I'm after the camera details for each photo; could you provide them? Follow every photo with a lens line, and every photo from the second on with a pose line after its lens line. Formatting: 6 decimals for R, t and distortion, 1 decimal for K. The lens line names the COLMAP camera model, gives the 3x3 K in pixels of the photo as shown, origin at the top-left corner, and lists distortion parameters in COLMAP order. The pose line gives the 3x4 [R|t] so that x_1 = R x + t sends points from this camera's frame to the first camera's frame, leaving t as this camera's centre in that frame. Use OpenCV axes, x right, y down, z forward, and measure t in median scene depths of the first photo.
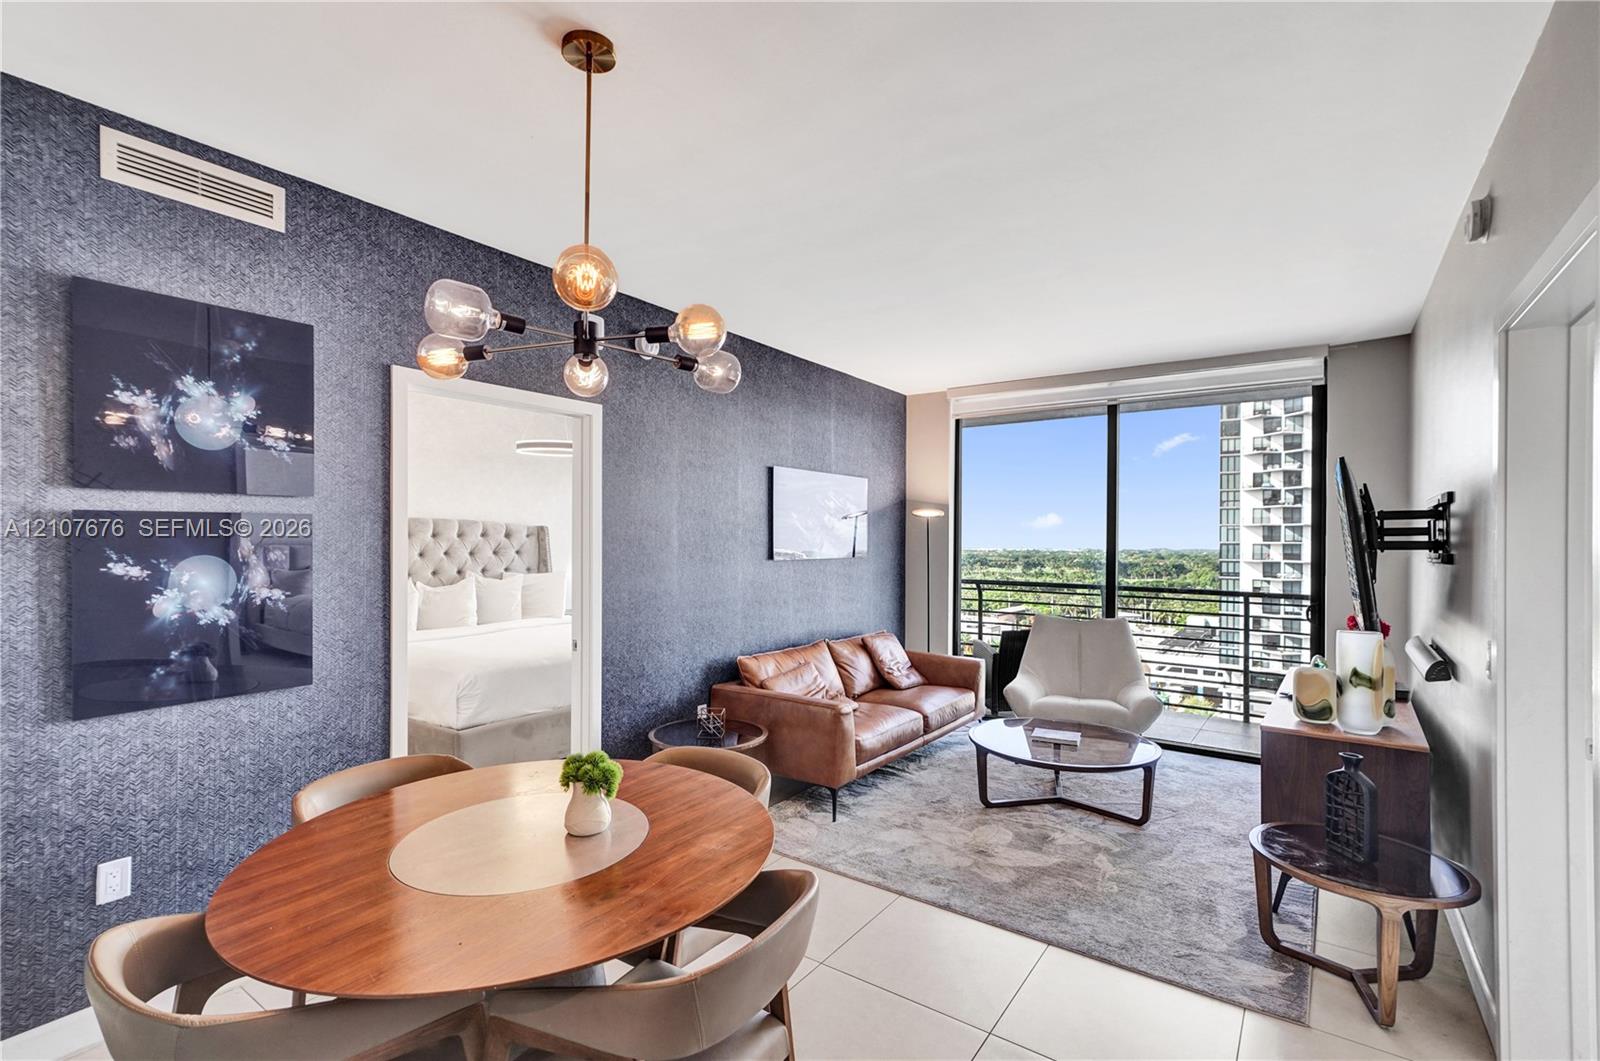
lens RADIAL K [[728.5, 0, 806.0], [0, 728.5, 541.0], [0, 0, 1]] dist [0.002978, 0.000629]
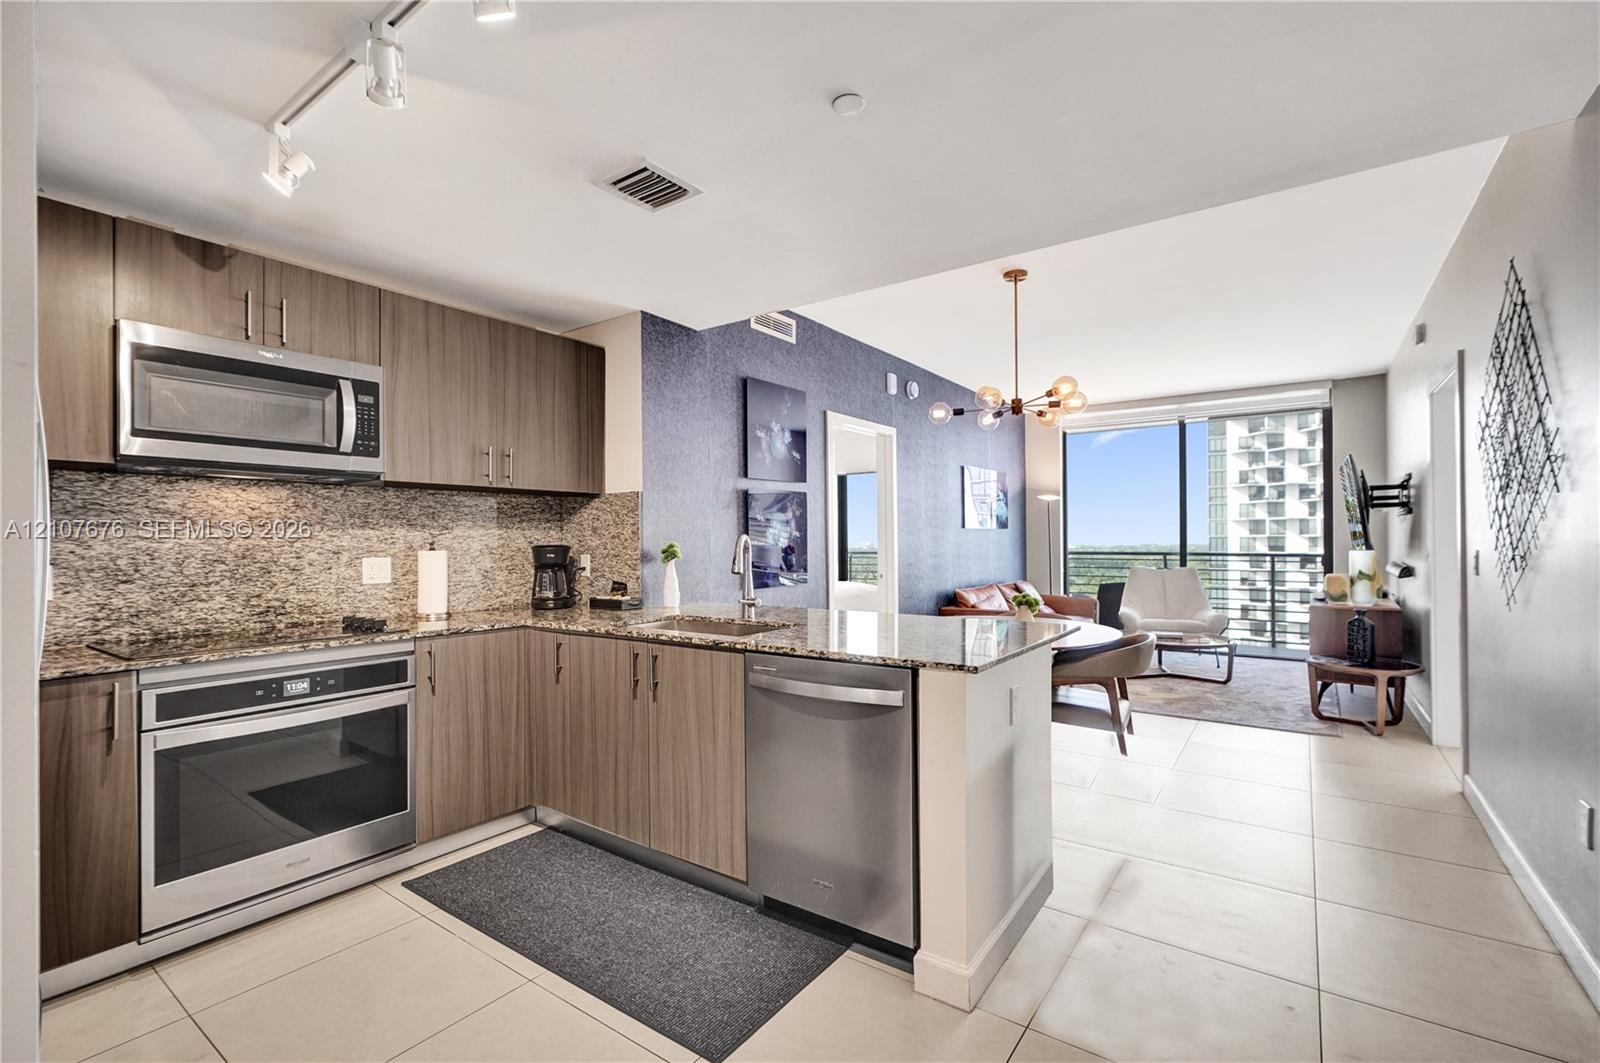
lens RADIAL K [[712.3, 0, 792.9], [0, 712.3, 543.7], [0, 0, 1]] dist [0.000615, -0.015426]
pose [[0.999892, -0.013845, -0.004861, -0.435155], [0.013844, 0.999904, -0.000152, 0.058890], [0.004863, 0.000085, 0.999988, -0.515039]]
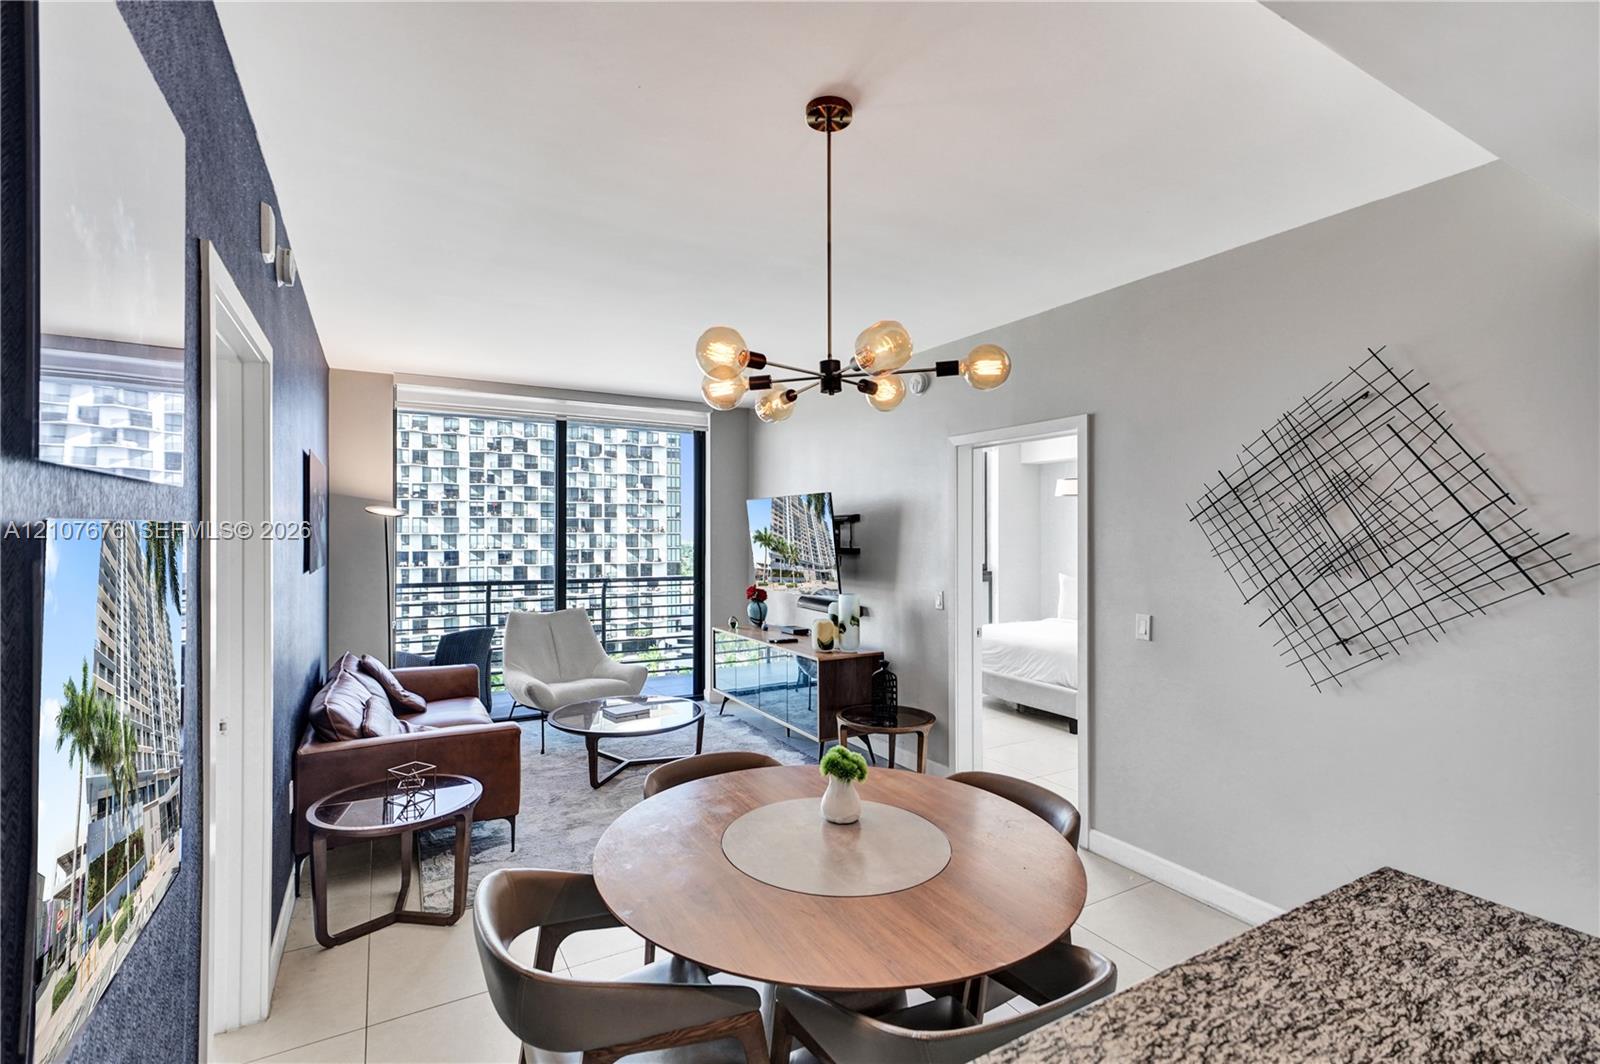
lens RADIAL K [[718.9, 0, 800.0], [0, 718.9, 532.0], [0, 0, 1]] dist [0.001611, 0.000157]
pose [[0.417923, -0.002994, 0.908478, -0.570814], [0.002767, 0.999994, 0.002023, -0.019186], [-0.908478, 0.001668, 0.417929, 0.256433]]
